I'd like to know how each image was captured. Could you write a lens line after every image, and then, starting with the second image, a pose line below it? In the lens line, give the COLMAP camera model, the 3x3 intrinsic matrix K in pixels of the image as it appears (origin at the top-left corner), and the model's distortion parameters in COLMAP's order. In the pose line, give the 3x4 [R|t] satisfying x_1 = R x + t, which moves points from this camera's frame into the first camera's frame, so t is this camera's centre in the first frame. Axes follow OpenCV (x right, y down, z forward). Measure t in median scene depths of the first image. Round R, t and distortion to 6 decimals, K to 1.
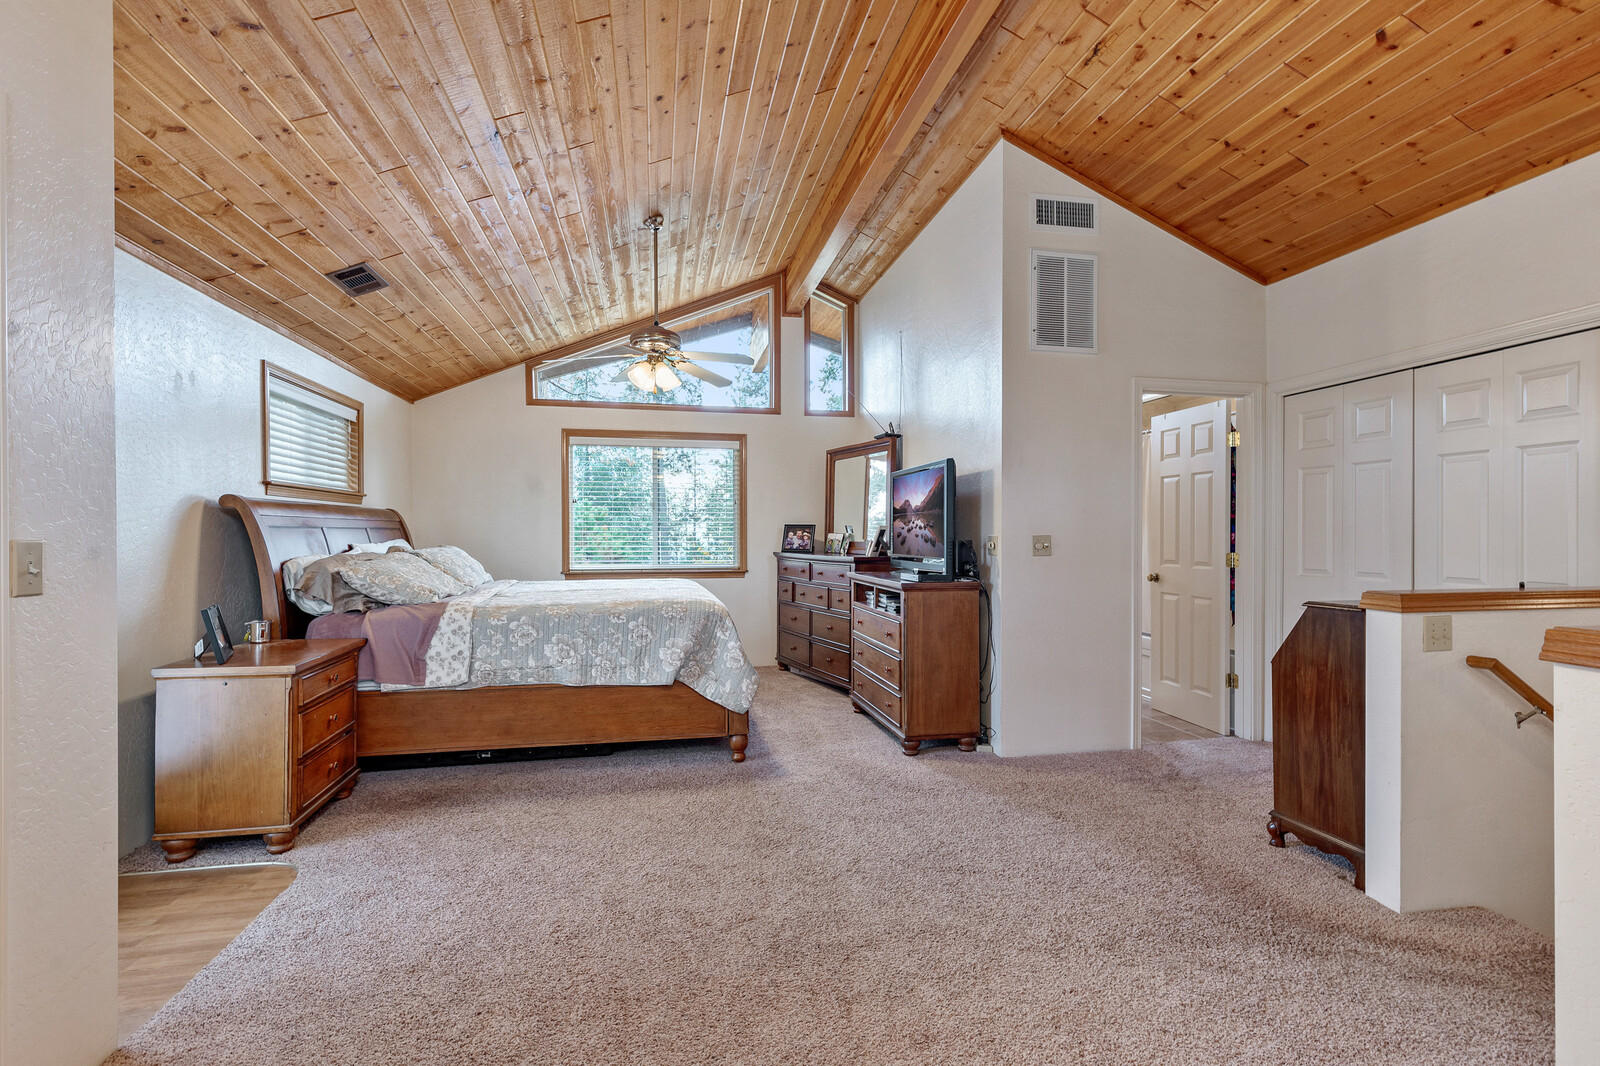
lens RADIAL K [[744.0, 0, 797.6], [0, 744.0, 526.4], [0, 0, 1]] dist [0.014087, -0.002168]
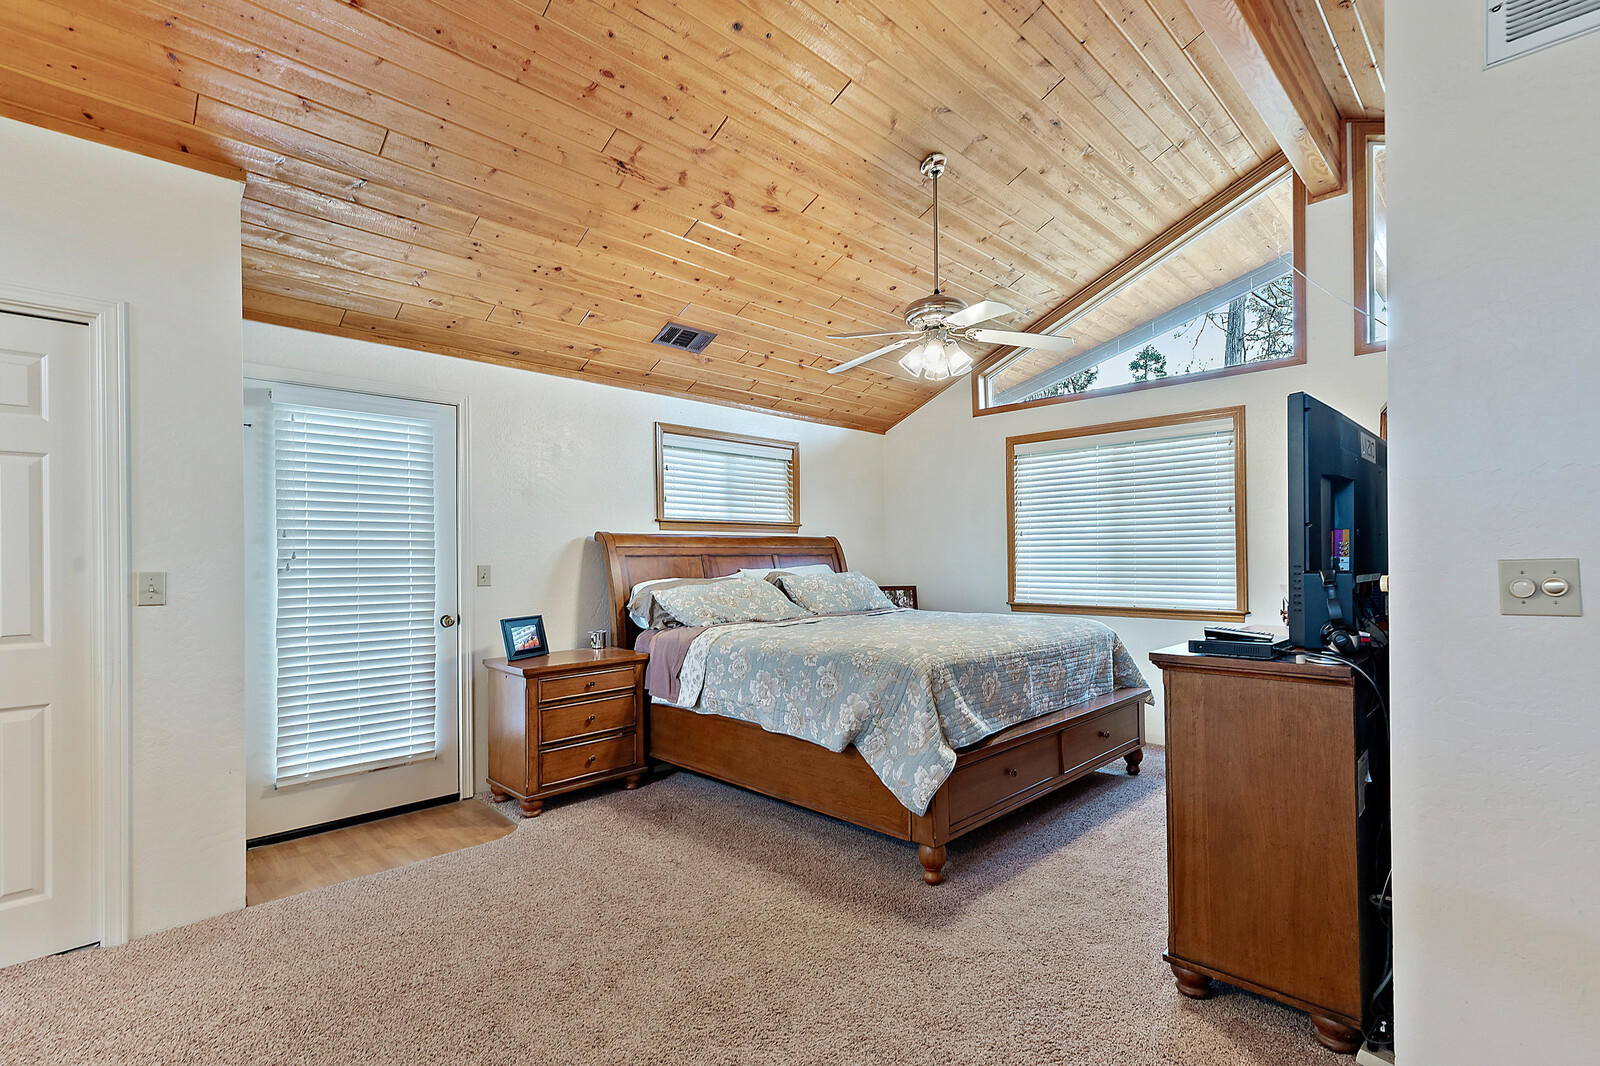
lens RADIAL K [[744.0, 0, 791.7], [0, 744.0, 549.2], [0, 0, 1]] dist [0.014087, -0.002168]
pose [[0.551504, -0.016777, -0.834003, 0.442394], [0.016342, 0.999823, -0.009306, 0.004791], [0.834012, -0.008497, 0.551681, 0.506448]]
